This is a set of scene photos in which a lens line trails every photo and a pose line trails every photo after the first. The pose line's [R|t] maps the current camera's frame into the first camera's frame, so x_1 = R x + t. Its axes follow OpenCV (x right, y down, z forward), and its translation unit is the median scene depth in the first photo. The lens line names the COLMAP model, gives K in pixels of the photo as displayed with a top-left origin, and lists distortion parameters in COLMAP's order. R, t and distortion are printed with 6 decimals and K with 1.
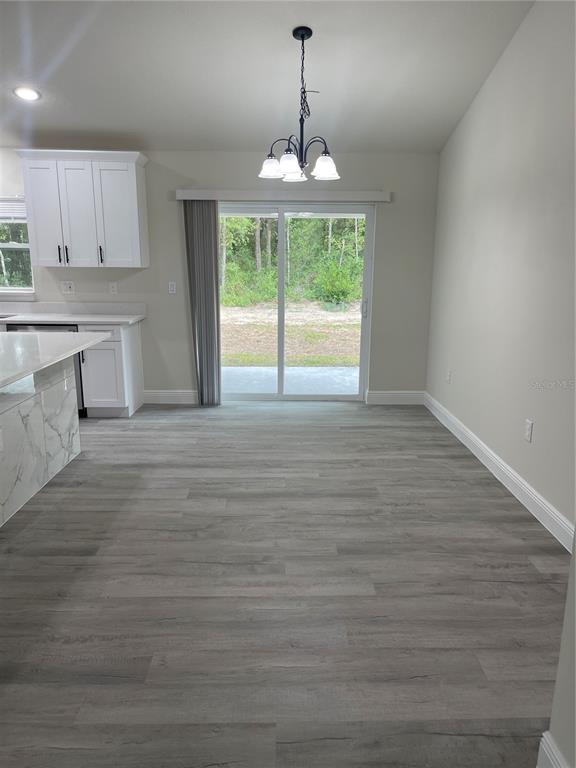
lens RADIAL K [[577.7, 0, 292.2], [0, 577.7, 386.8], [0, 0, 1]] dist [0.064699, -0.072432]
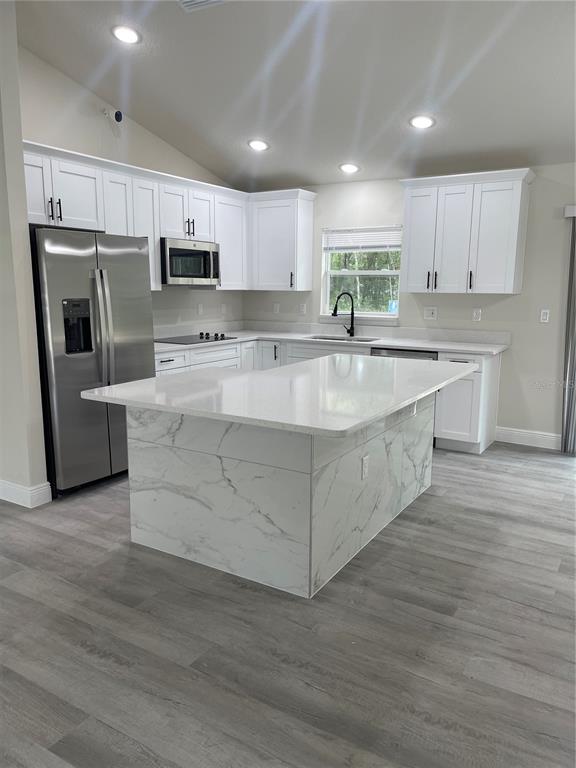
lens RADIAL K [[577.4, 0, 286.3], [0, 577.4, 386.6], [0, 0, 1]] dist [0.062352, -0.074875]
pose [[0.843958, 0.095075, -0.527917, -0.082863], [-0.116599, 0.993150, -0.007540, -0.015660], [0.523584, 0.067918, 0.849263, 0.063061]]
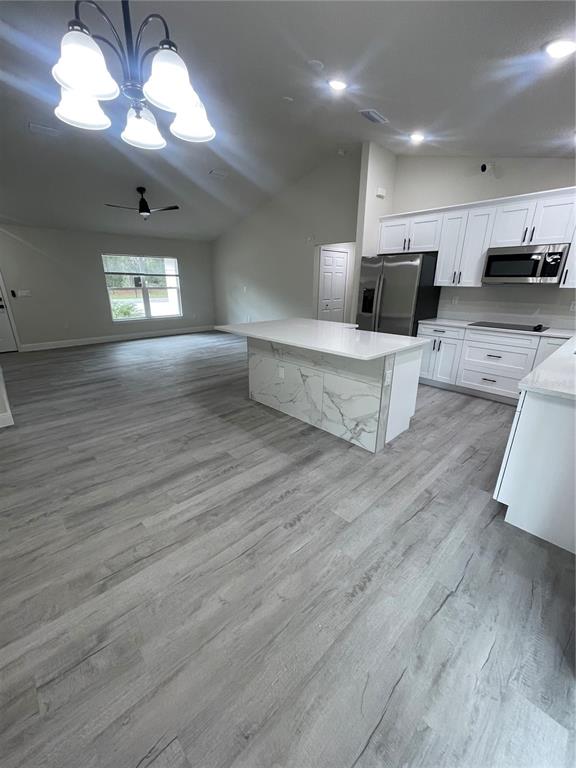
lens RADIAL K [[309.2, 0, 284.5], [0, 309.2, 382.2], [0, 0, 1]] dist [0.000060, 0.000689]
pose [[-0.743613, 0.200446, -0.637856, 0.141775], [-0.151564, 0.878634, 0.452803, -0.283902], [0.651205, 0.433387, -0.622984, 1.310500]]
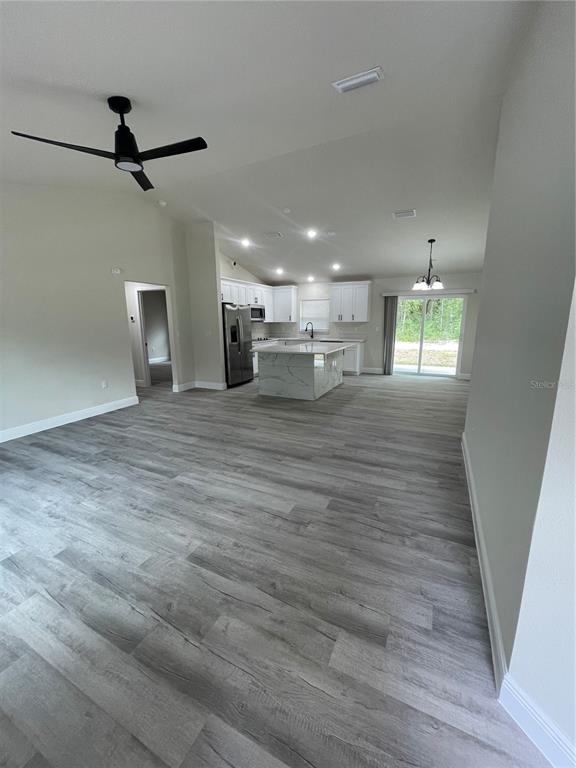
lens RADIAL K [[309.2, 0, 284.5], [0, 309.2, 382.2], [0, 0, 1]] dist [0.000060, 0.000689]
pose [[0.885286, 0.079356, -0.458227, 0.118383], [-0.085207, 0.996332, 0.007927, 0.134801], [0.457175, 0.032026, 0.888800, -0.622955]]
